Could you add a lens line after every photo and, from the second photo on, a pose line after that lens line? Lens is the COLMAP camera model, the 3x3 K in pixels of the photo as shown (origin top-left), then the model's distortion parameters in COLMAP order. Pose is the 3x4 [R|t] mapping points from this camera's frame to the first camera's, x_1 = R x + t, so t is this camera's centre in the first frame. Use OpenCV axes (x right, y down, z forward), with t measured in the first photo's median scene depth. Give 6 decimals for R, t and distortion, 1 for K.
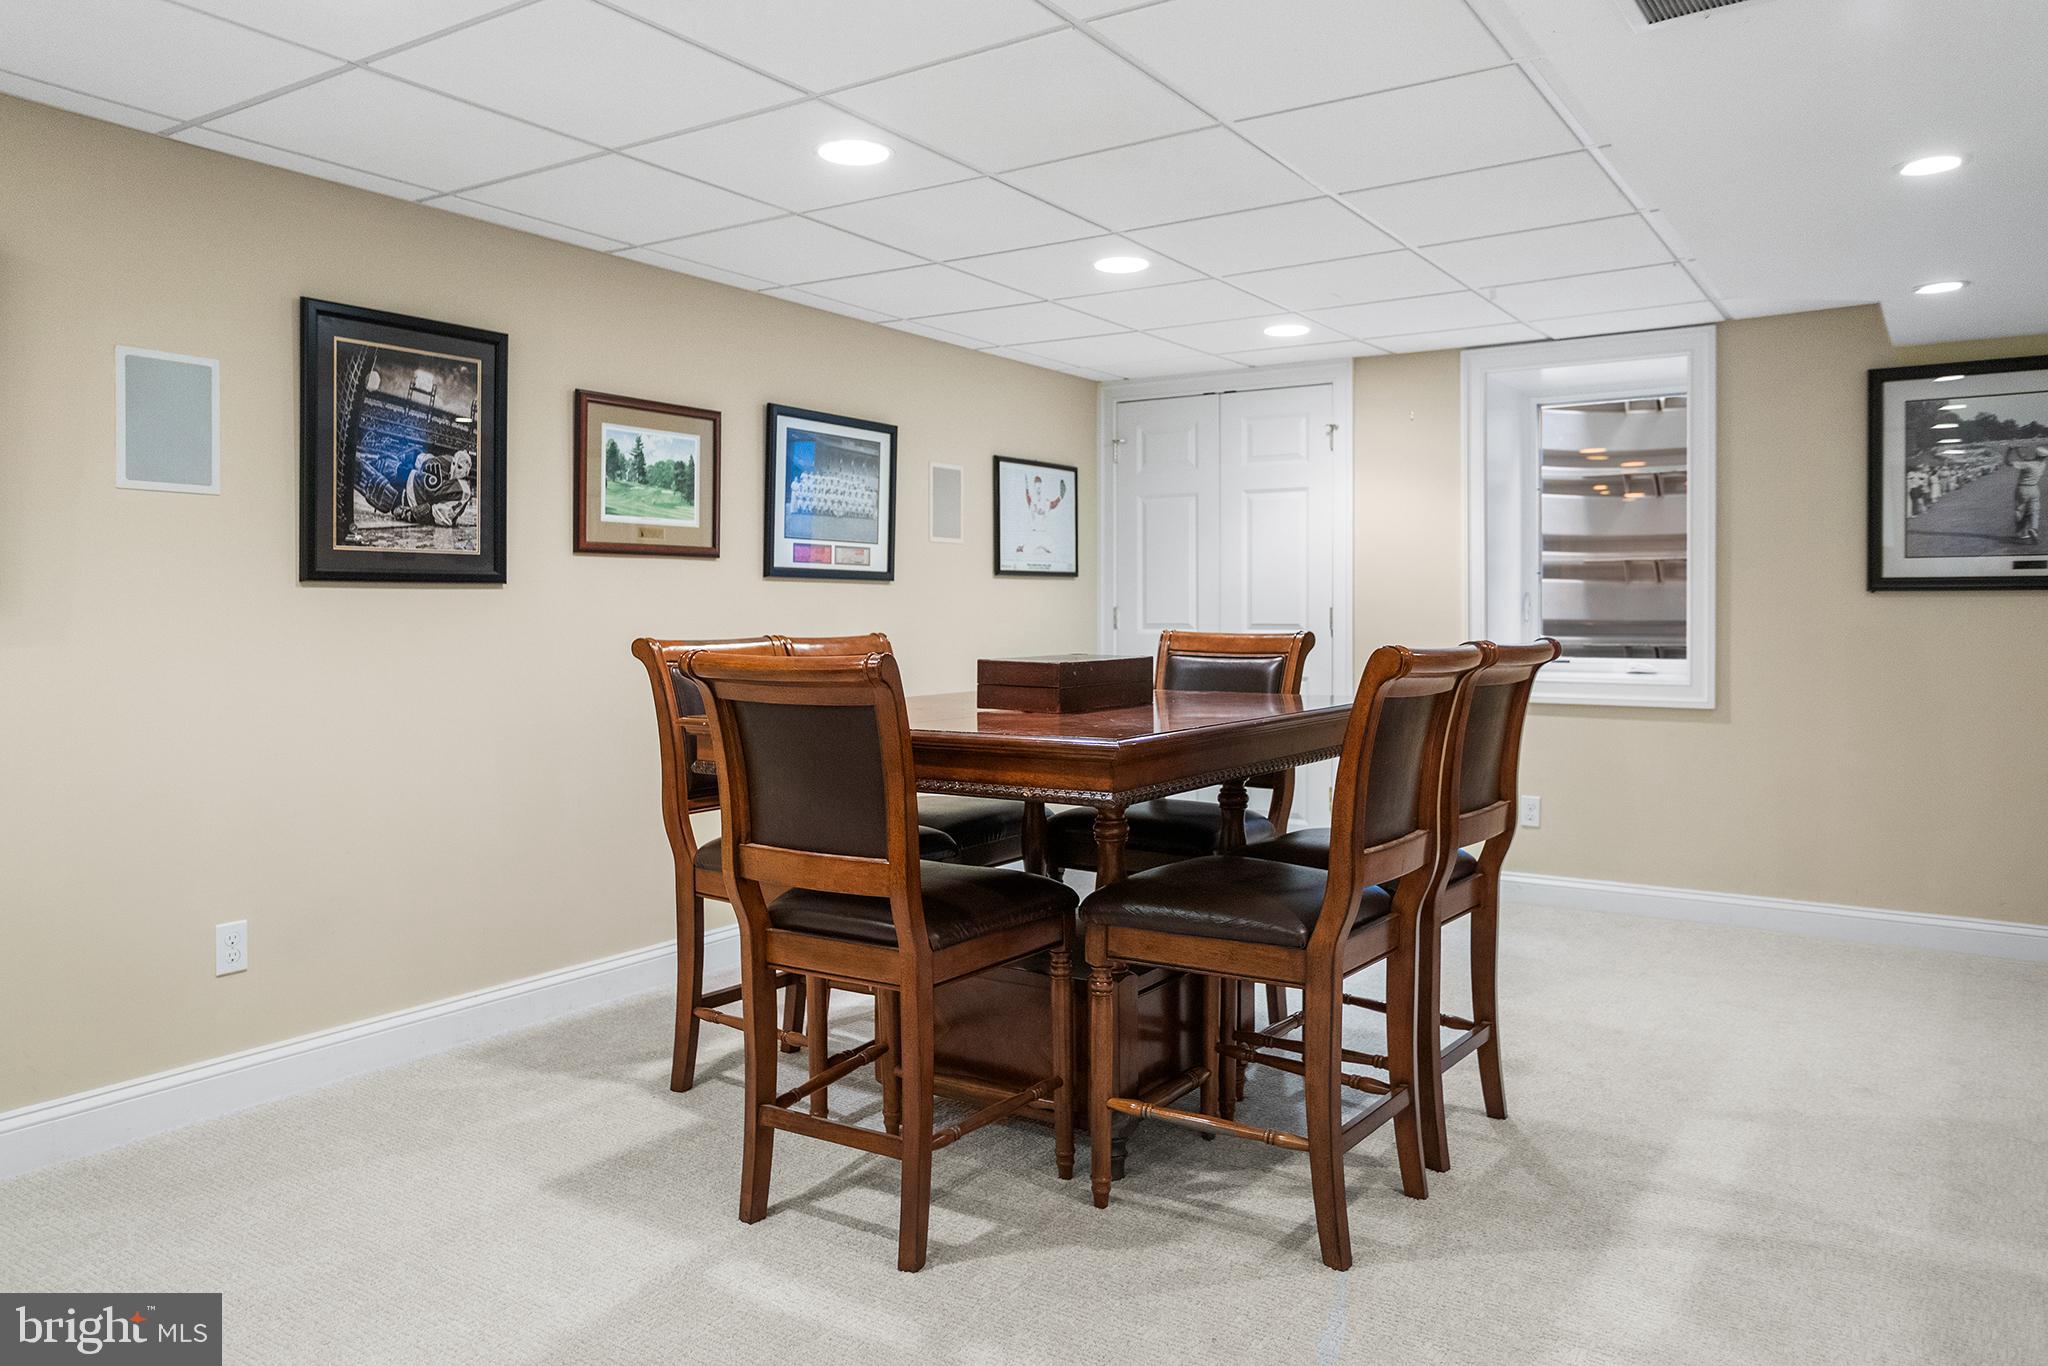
lens RADIAL K [[1462.6, 0, 1023.9], [0, 1462.6, 618.4], [0, 0, 1]] dist [0.036116, 0.006514]
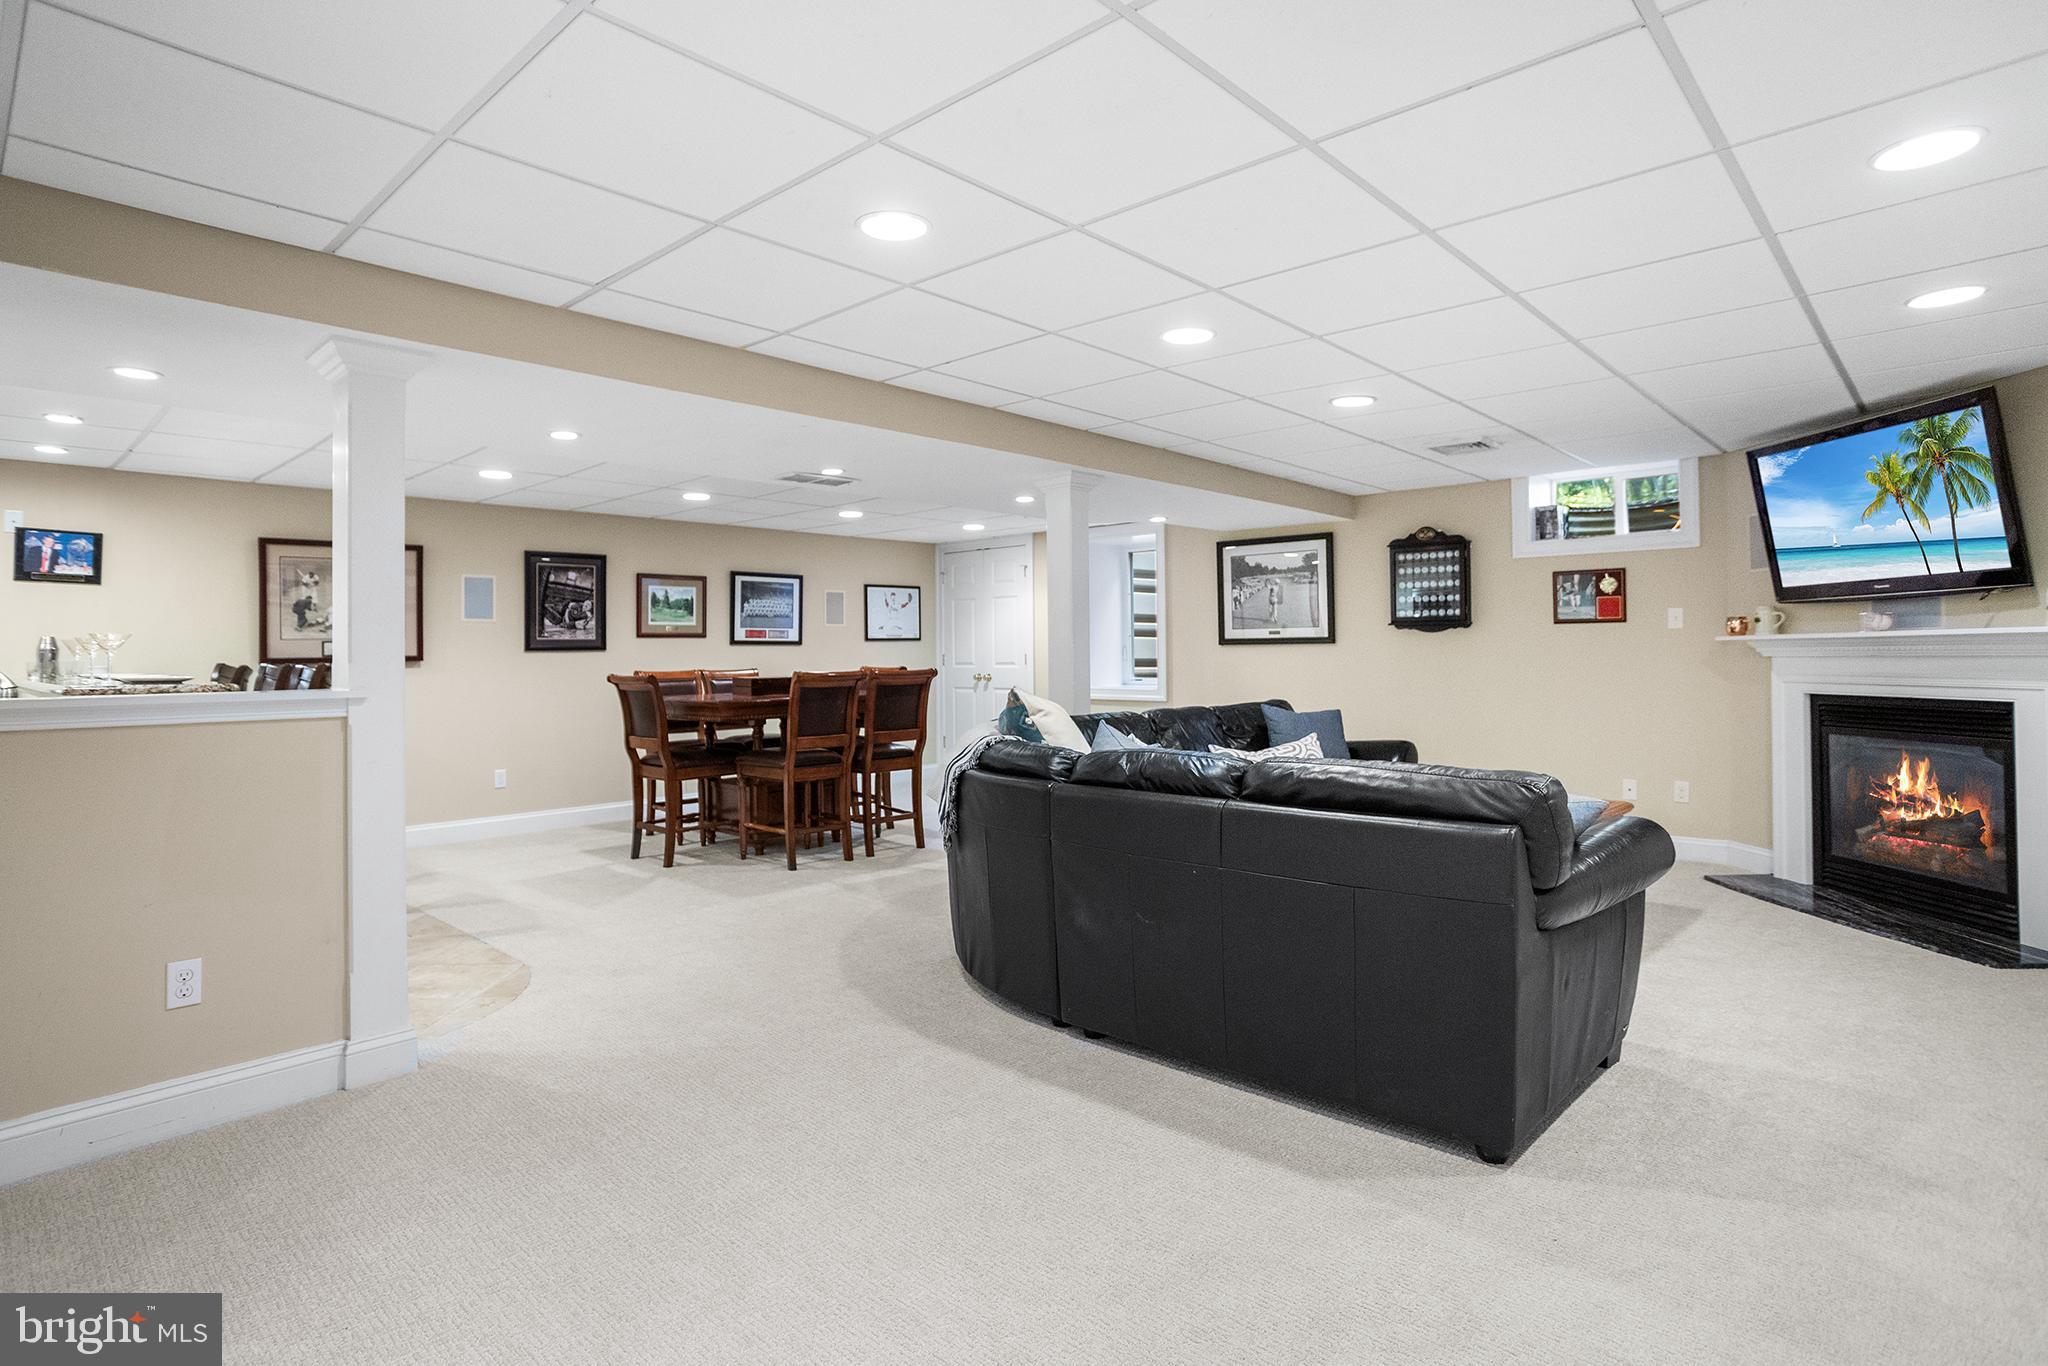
lens RADIAL K [[1031.9, 0, 959.7], [0, 1031.9, 645.2], [0, 0, 1]] dist [0.003602, 0.005742]
pose [[0.980377, -0.012163, -0.196757, 0.534893], [0.009424, 0.999845, -0.014854, 0.000477], [0.196907, 0.012708, 0.980340, -0.577985]]
